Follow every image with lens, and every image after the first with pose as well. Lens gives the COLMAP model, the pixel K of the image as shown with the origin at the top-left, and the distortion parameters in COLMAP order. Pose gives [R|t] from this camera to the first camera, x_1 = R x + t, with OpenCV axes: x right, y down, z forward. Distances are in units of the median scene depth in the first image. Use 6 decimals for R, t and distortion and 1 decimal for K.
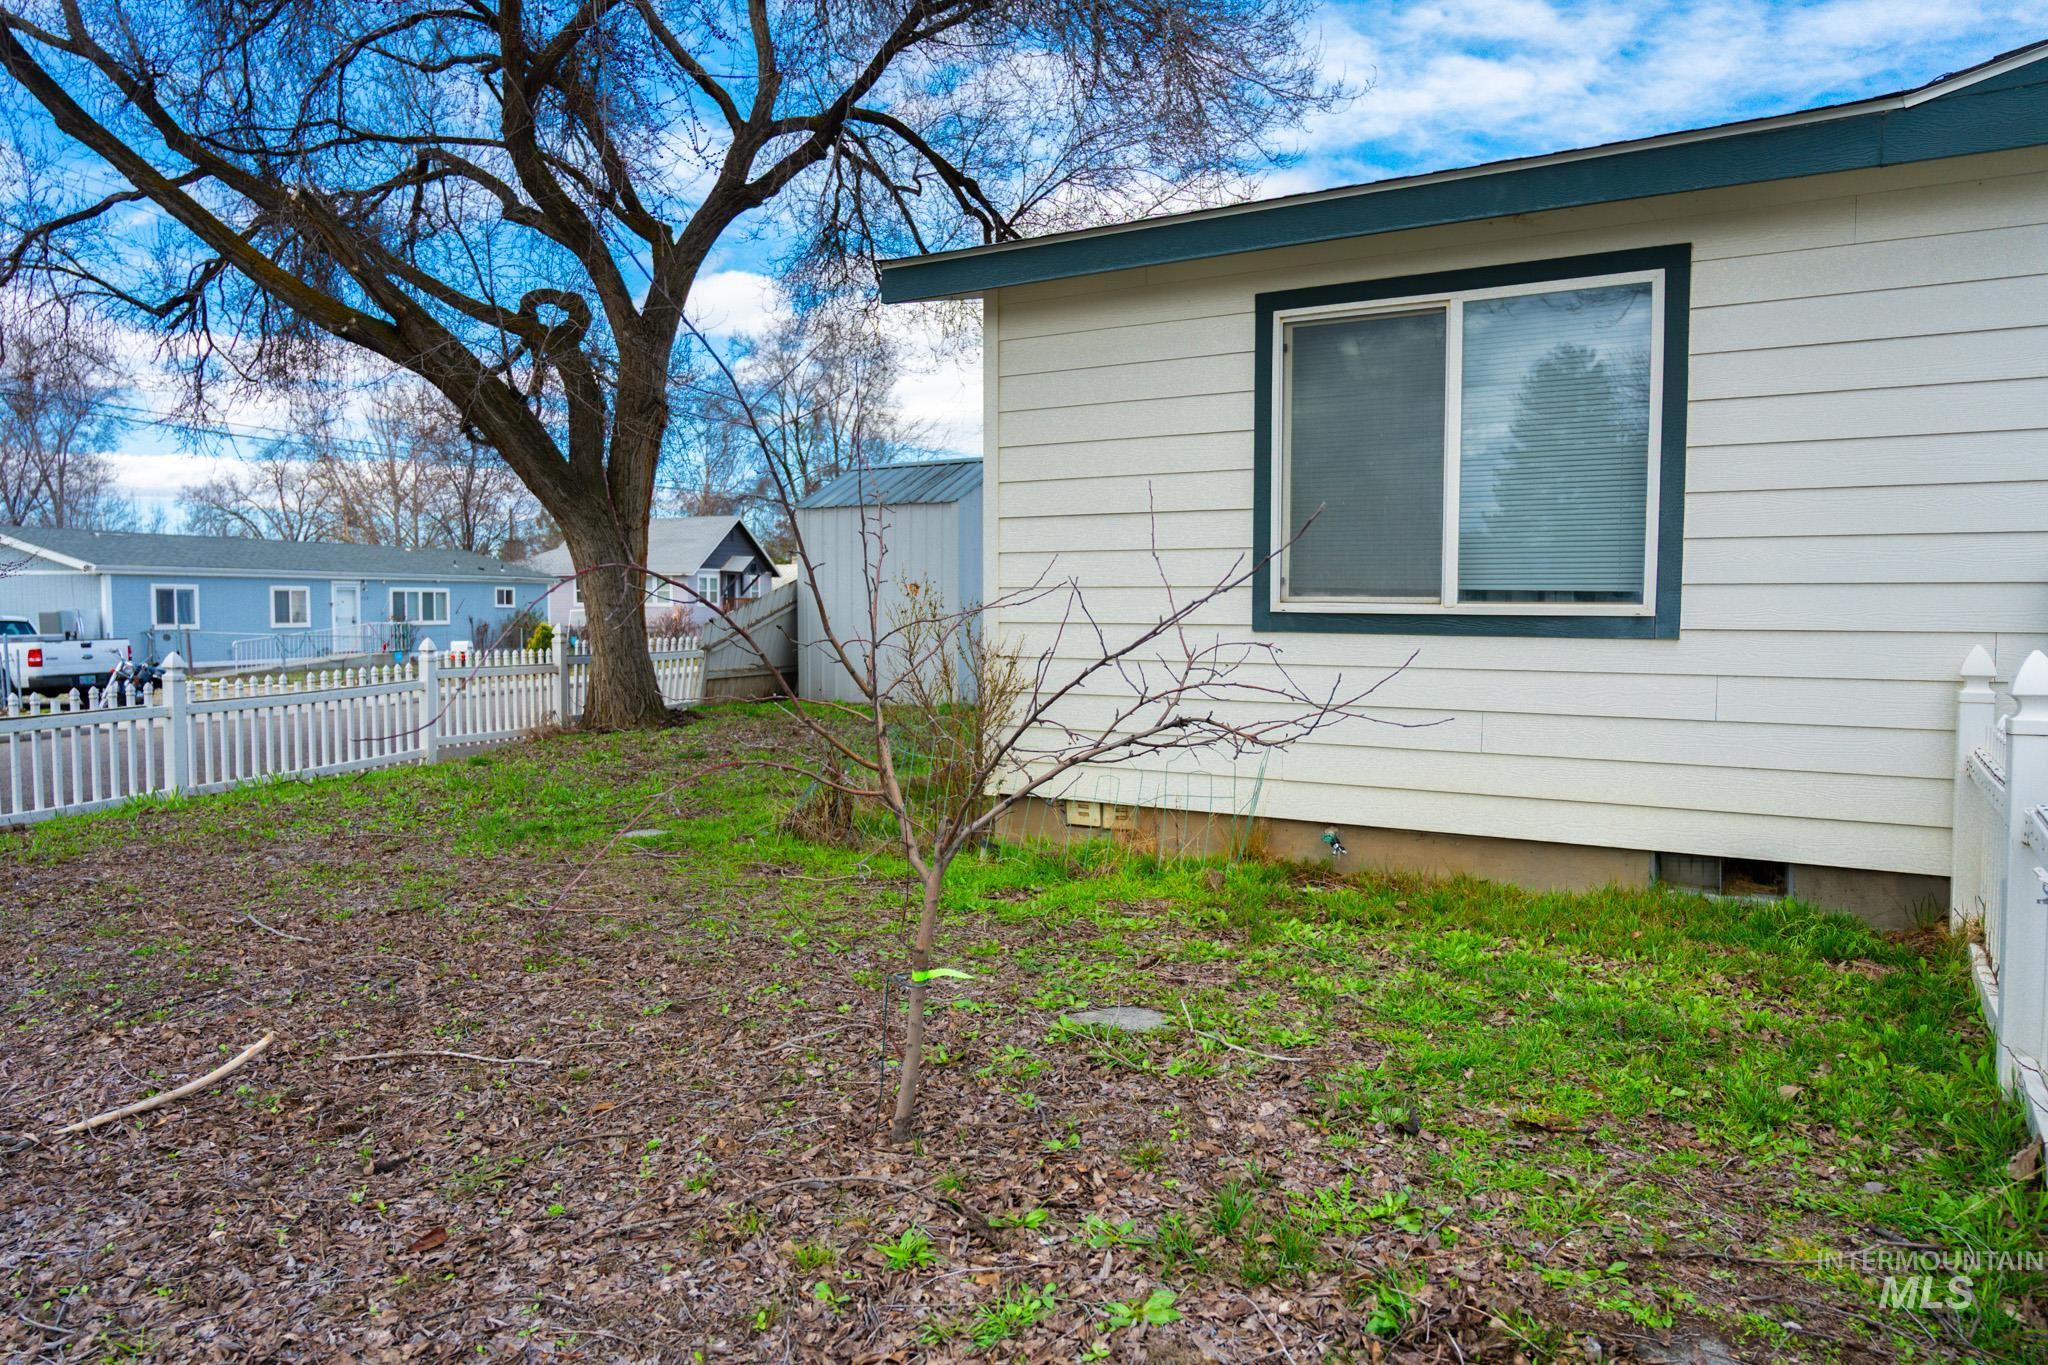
lens RADIAL K [[1330.7, 0, 1024.0], [0, 1330.7, 682.5], [0, 0, 1]] dist [-0.022428, -0.000378]
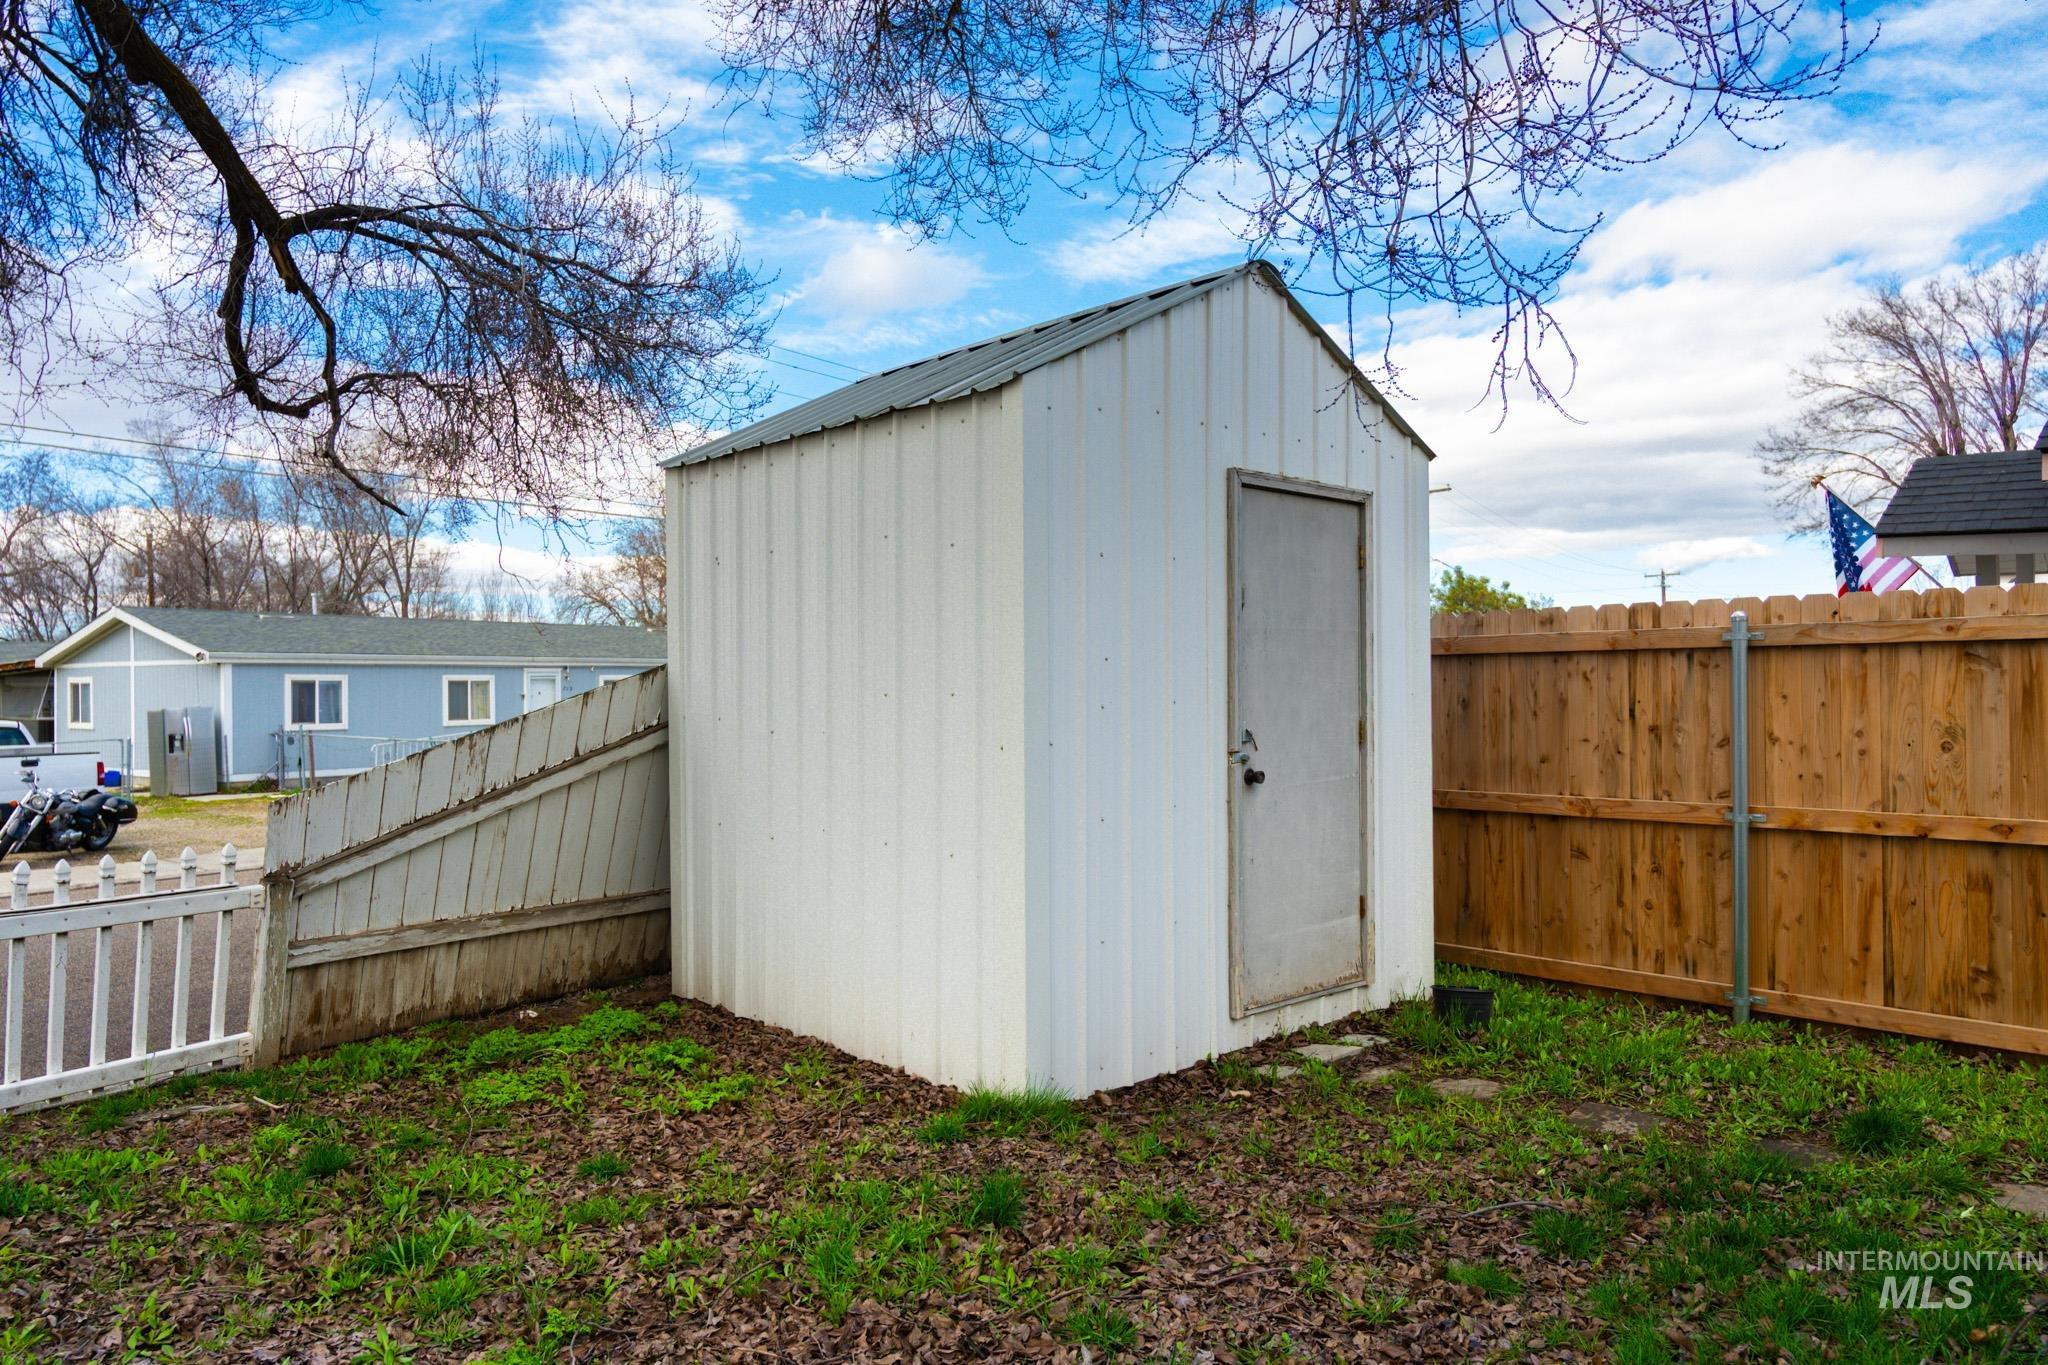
lens RADIAL K [[1346.3, 0, 1024.0], [0, 1346.3, 682.5], [0, 0, 1]] dist [-0.003153, -0.000381]
pose [[0.957543, -0.006591, -0.288217, 0.104417], [-0.010767, 0.998224, -0.058597, -0.140881], [0.288091, 0.059212, 0.955771, 1.825590]]
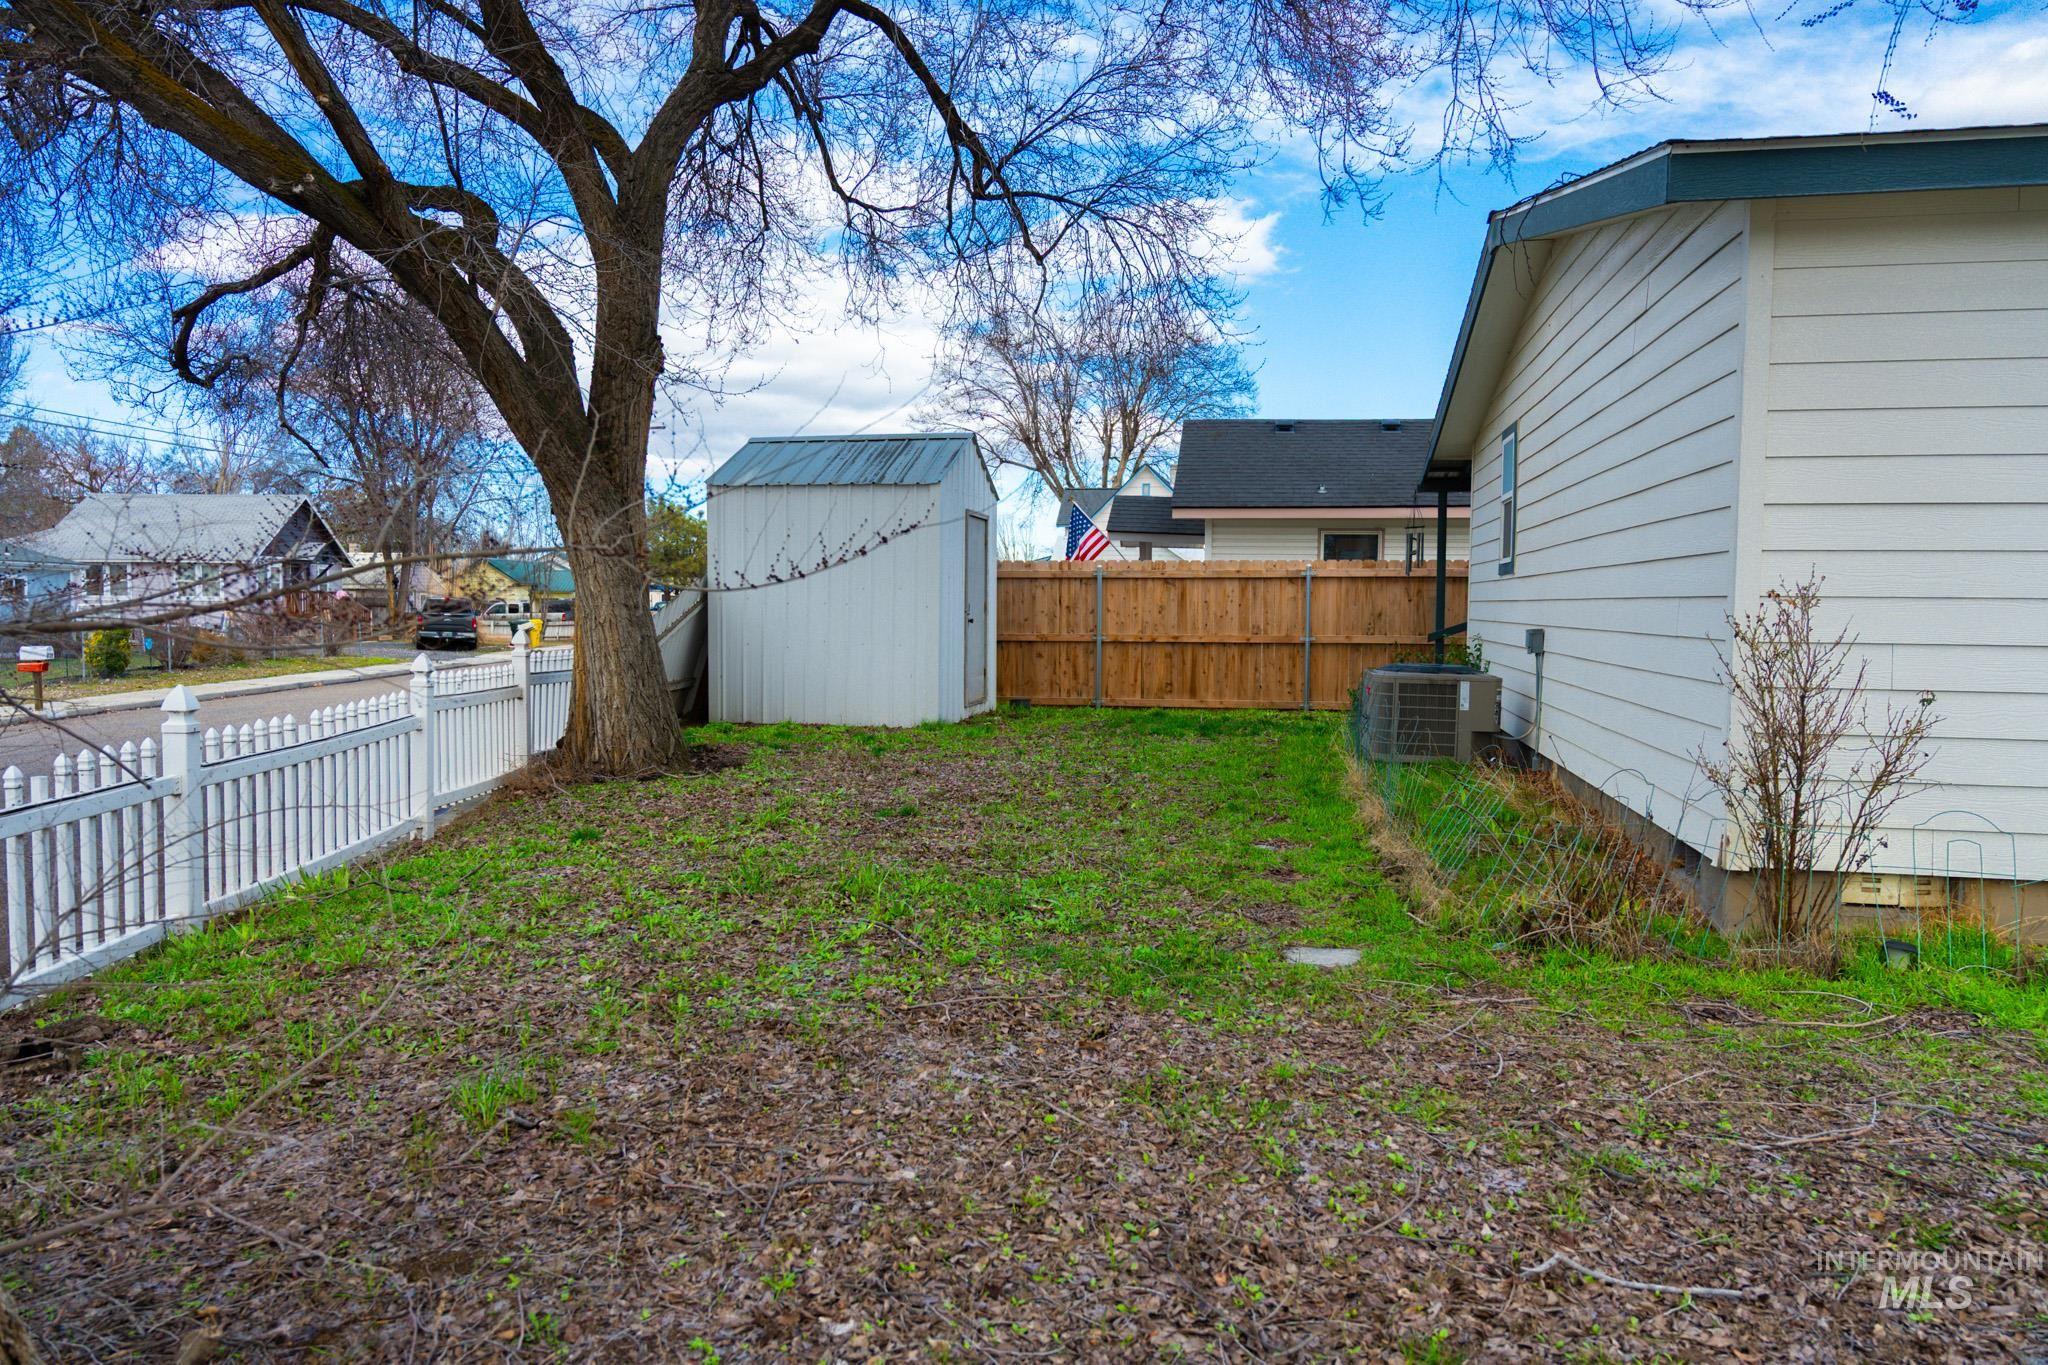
lens RADIAL K [[1346.3, 0, 1024.0], [0, 1346.3, 682.5], [0, 0, 1]] dist [-0.003153, -0.000381]
pose [[0.944734, -0.011632, 0.327631, -0.687452], [0.011352, 0.999932, 0.002767, -0.030356], [-0.327641, 0.001105, 0.944802, 0.425947]]
